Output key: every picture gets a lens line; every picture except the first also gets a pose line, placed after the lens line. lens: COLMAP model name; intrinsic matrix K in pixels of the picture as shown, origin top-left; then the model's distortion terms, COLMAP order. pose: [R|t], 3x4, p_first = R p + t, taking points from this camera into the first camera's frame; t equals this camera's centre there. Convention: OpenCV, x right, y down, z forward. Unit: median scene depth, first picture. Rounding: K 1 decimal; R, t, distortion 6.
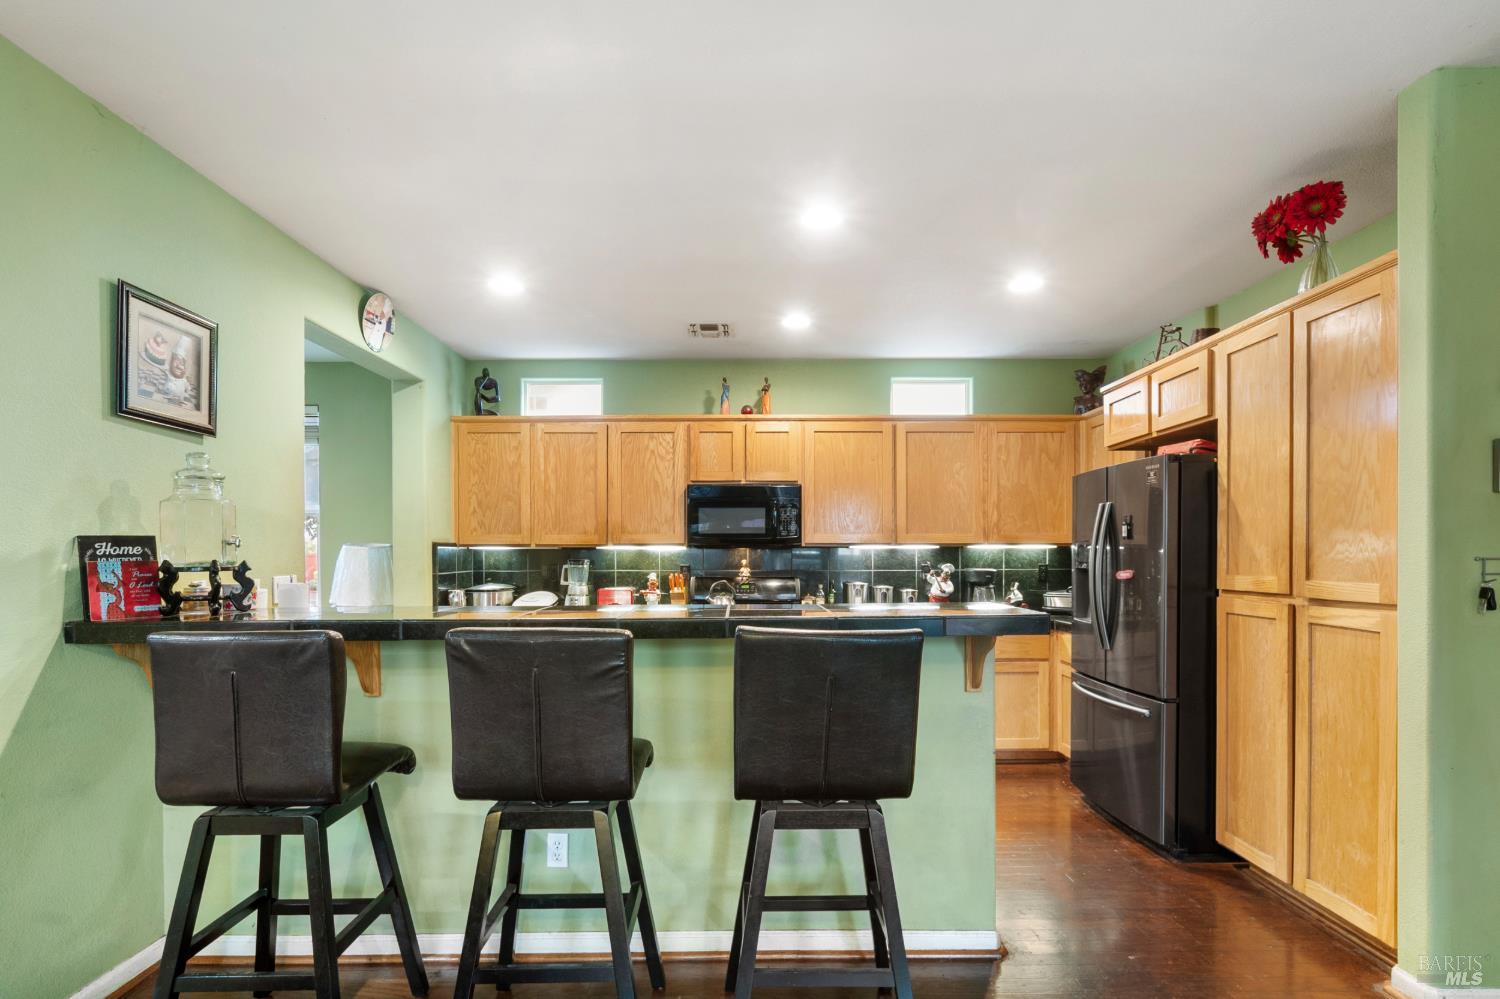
lens RADIAL K [[734.7, 0, 734.2], [0, 734.7, 560.0], [0, 0, 1]] dist [-0.007719, 0.003734]
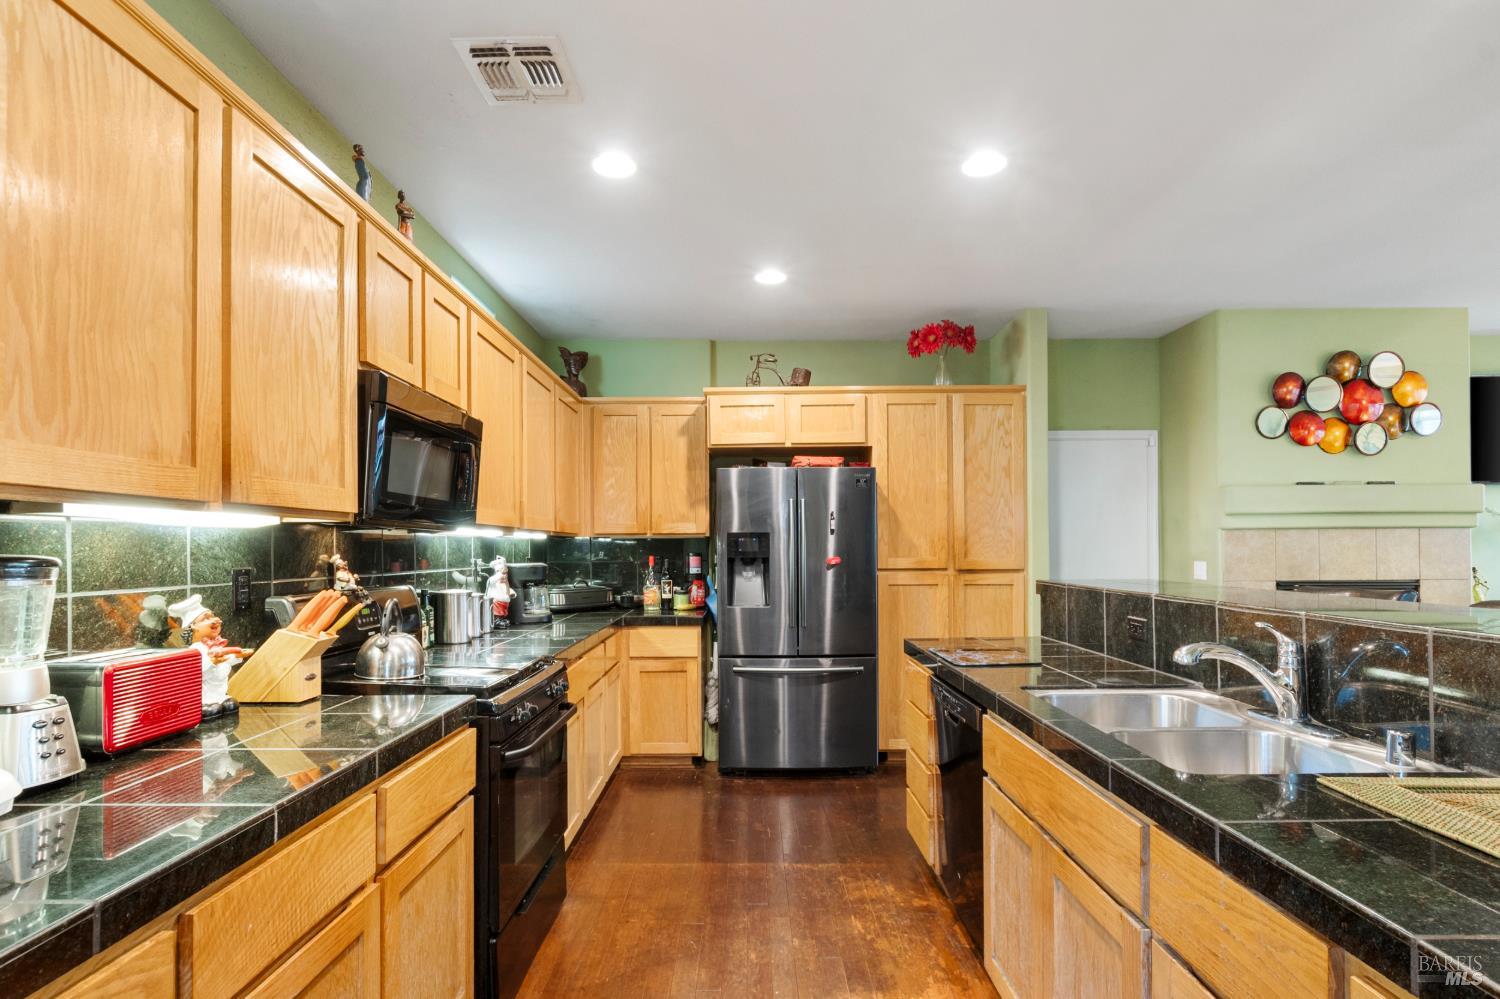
lens RADIAL K [[734.7, 0, 750.6], [0, 734.7, 540.8], [0, 0, 1]] dist [-0.007719, 0.003734]
pose [[-0.010803, 0.012713, 0.999861, -0.471382], [0.013471, 0.999830, -0.012567, 0.000626], [-0.999851, 0.013334, -0.010972, 0.800550]]
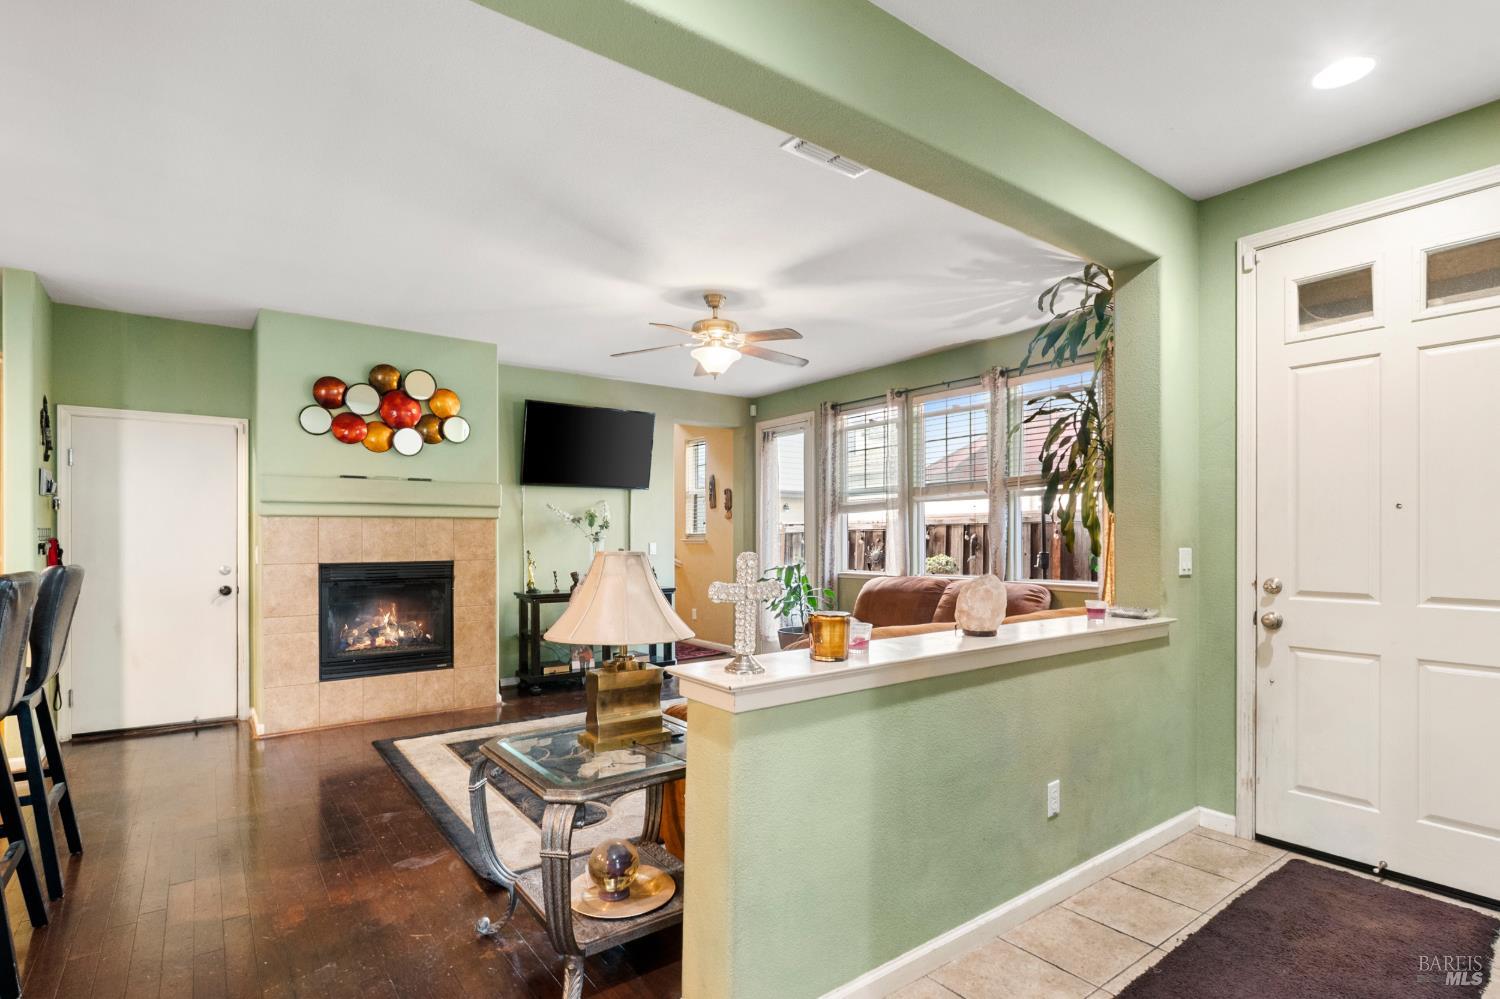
lens RADIAL K [[734.7, 0, 749.0], [0, 734.7, 538.7], [0, 0, 1]] dist [-0.007719, 0.003734]
pose [[-0.605494, 0.003597, 0.795842, -0.729132], [0.010321, 0.999941, 0.003333, 0.016479], [-0.795783, 0.010232, -0.605495, 0.289039]]
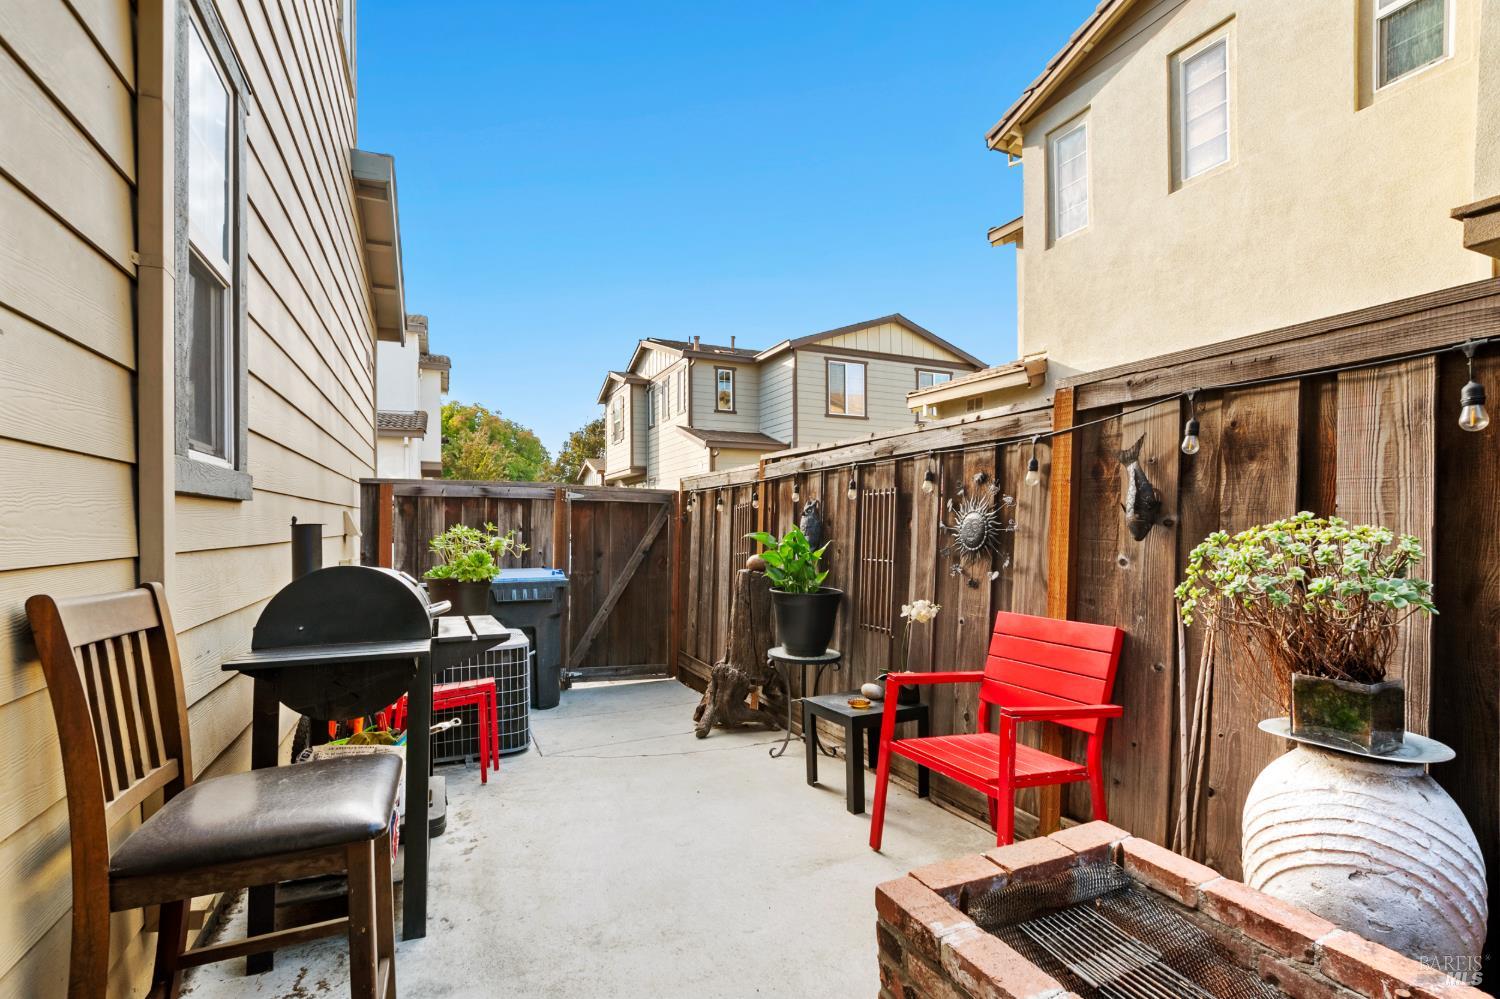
lens RADIAL K [[656.6, 0, 746.3], [0, 656.6, 510.5], [0, 0, 1]] dist [-0.023278, 0.004809]
pose [[-0.421868, 0.021464, 0.906403, 0.264970], [0.008193, 0.999769, -0.019862, 0.068654], [-0.906620, -0.000953, -0.421947, -0.825324]]
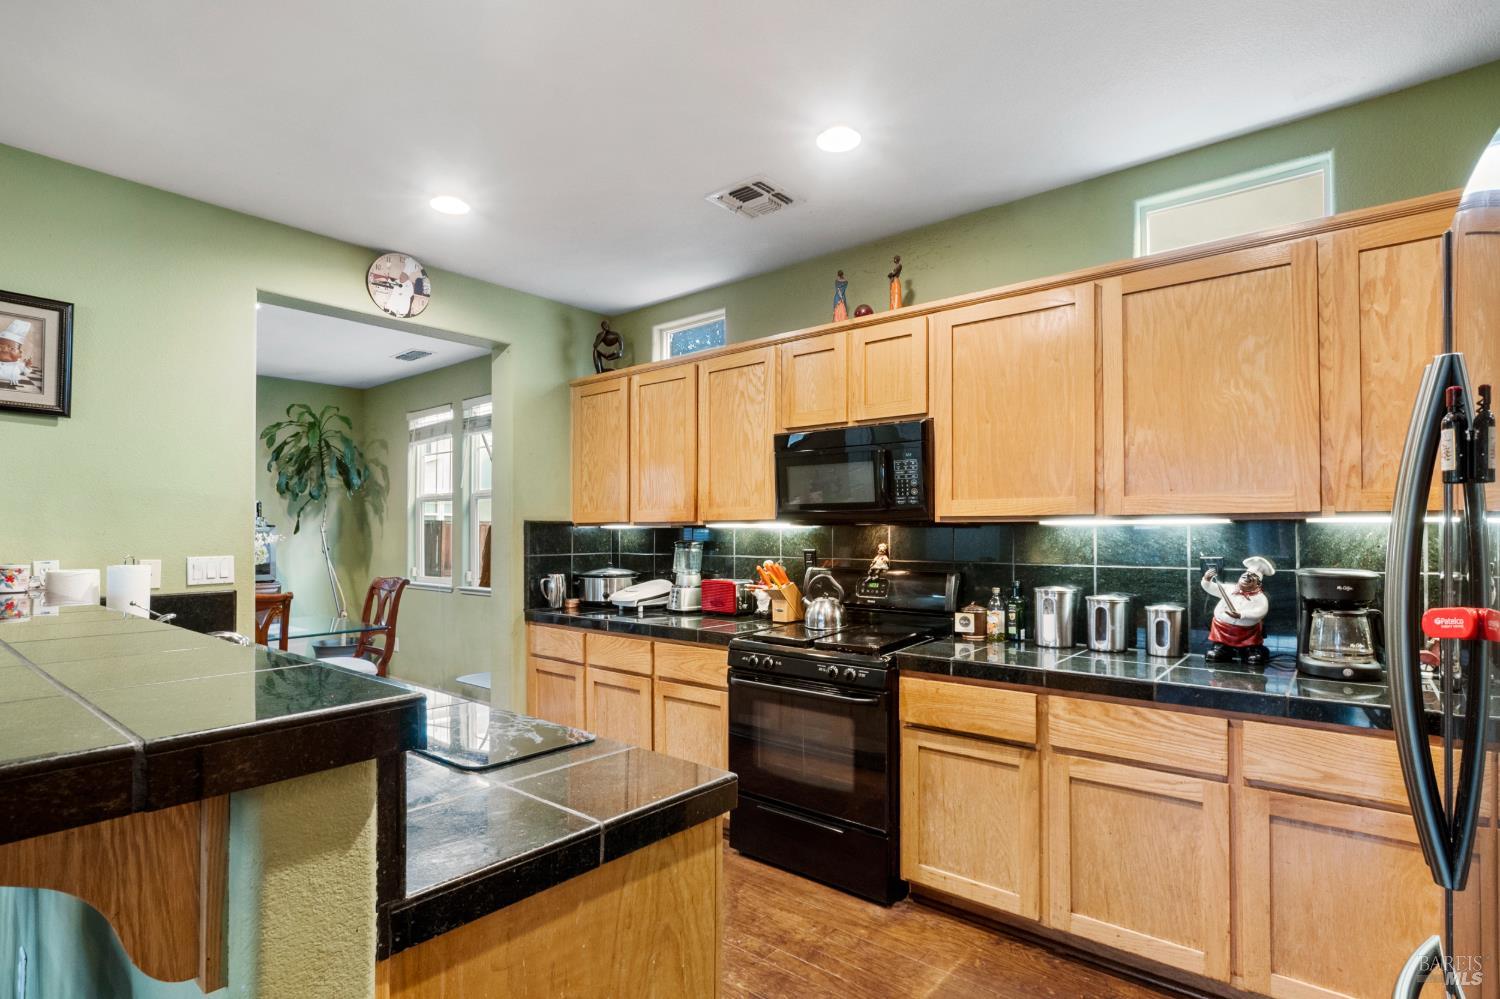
lens RADIAL K [[734.7, 0, 741.9], [0, 734.7, 523.6], [0, 0, 1]] dist [-0.007719, 0.003734]
pose [[0.772807, -0.006073, -0.634612, 0.353086], [-0.006562, 0.999824, -0.017558, -0.006042], [0.634607, 0.017734, 0.772632, 0.448707]]
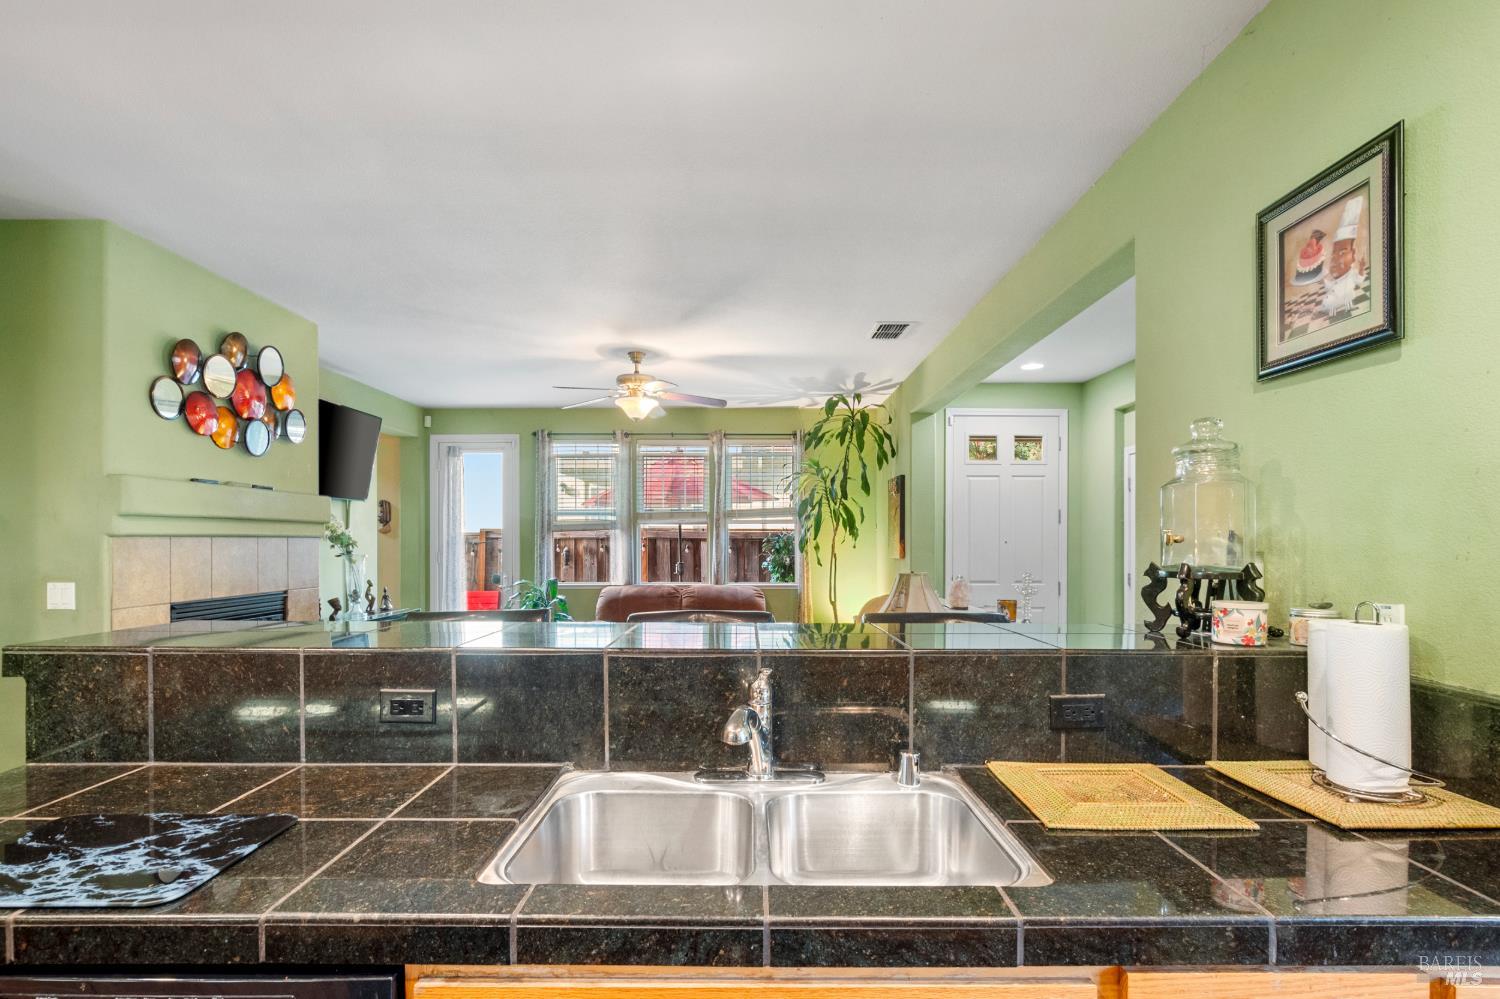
lens RADIAL K [[734.7, 0, 741.8], [0, 734.7, 540.6], [0, 0, 1]] dist [-0.007719, 0.003734]
pose [[-0.999981, 0.004991, -0.003695, -0.124543], [0.004964, 0.999960, 0.007386, -0.014720], [0.003732, 0.007368, -0.999966, 0.845961]]
